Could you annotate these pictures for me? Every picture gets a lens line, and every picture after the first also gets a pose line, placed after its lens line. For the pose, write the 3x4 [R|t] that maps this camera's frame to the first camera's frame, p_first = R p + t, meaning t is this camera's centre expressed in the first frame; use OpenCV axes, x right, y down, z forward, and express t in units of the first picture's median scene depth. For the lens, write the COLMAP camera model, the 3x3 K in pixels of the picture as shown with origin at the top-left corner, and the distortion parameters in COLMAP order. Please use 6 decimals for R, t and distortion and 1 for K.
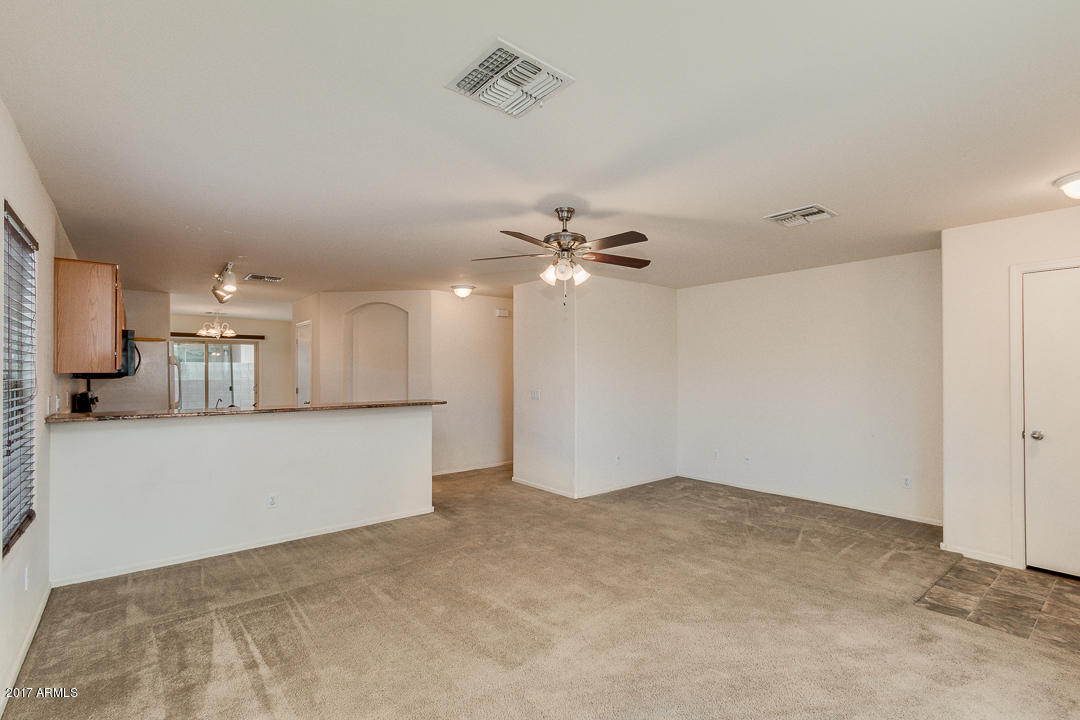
lens RADIAL K [[494.2, 0, 543.0], [0, 494.2, 362.7], [0, 0, 1]] dist [0.001731, -0.000054]
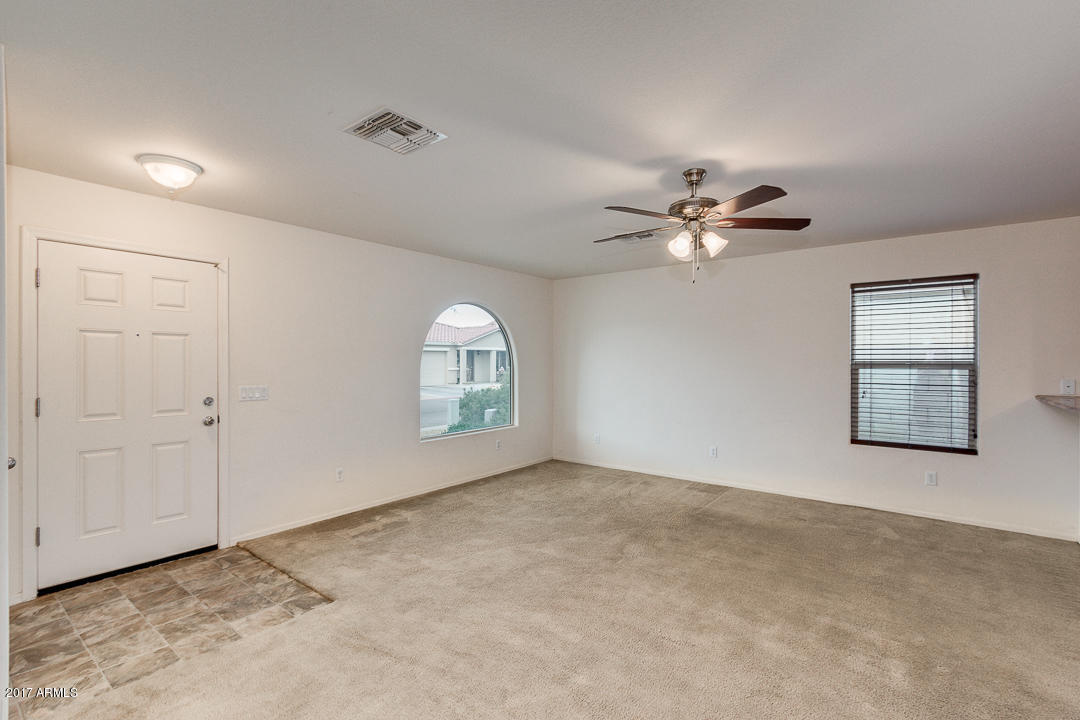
lens RADIAL K [[489.1, 0, 542.5], [0, 489.1, 363.9], [0, 0, 1]] dist [0.001067, -0.000758]
pose [[-0.974811, -0.003108, -0.223010, 0.507378], [-0.000665, 0.999939, -0.011029, 0.029711], [0.223030, -0.010603, -0.974754, 1.831003]]
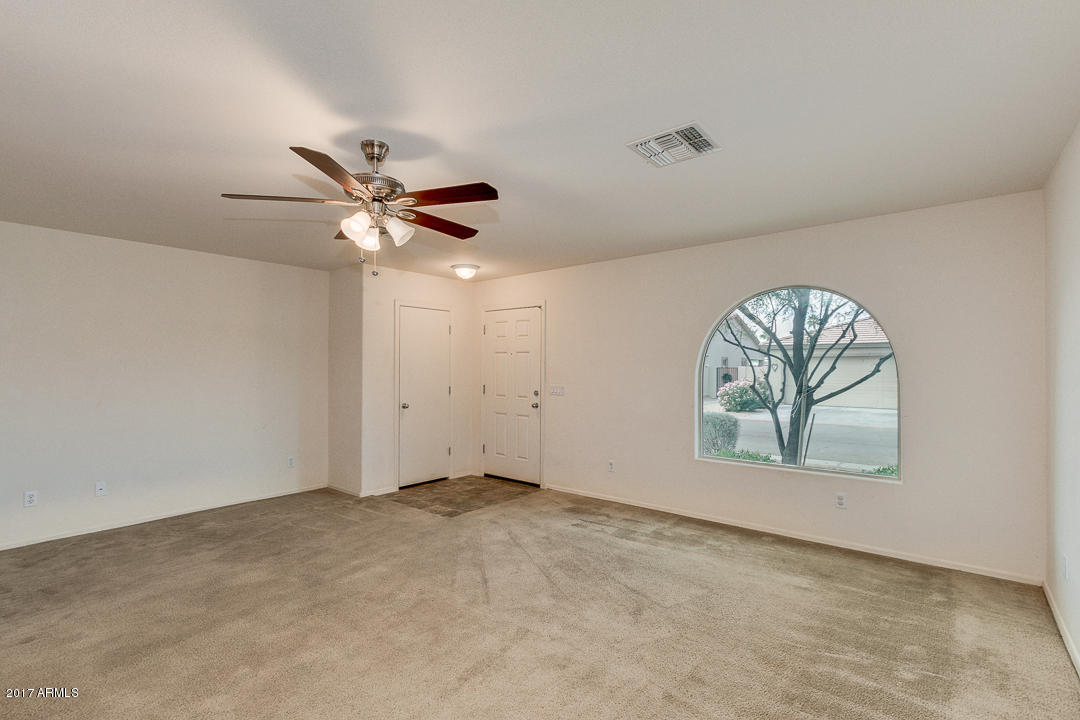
lens RADIAL K [[489.1, 0, 542.5], [0, 489.1, 363.9], [0, 0, 1]] dist [0.001067, -0.000758]
pose [[-0.189316, 0.008680, 0.981878, -0.732193], [-0.016737, 0.999787, -0.012065, 0.018382], [-0.981774, -0.018718, -0.189130, 0.910302]]
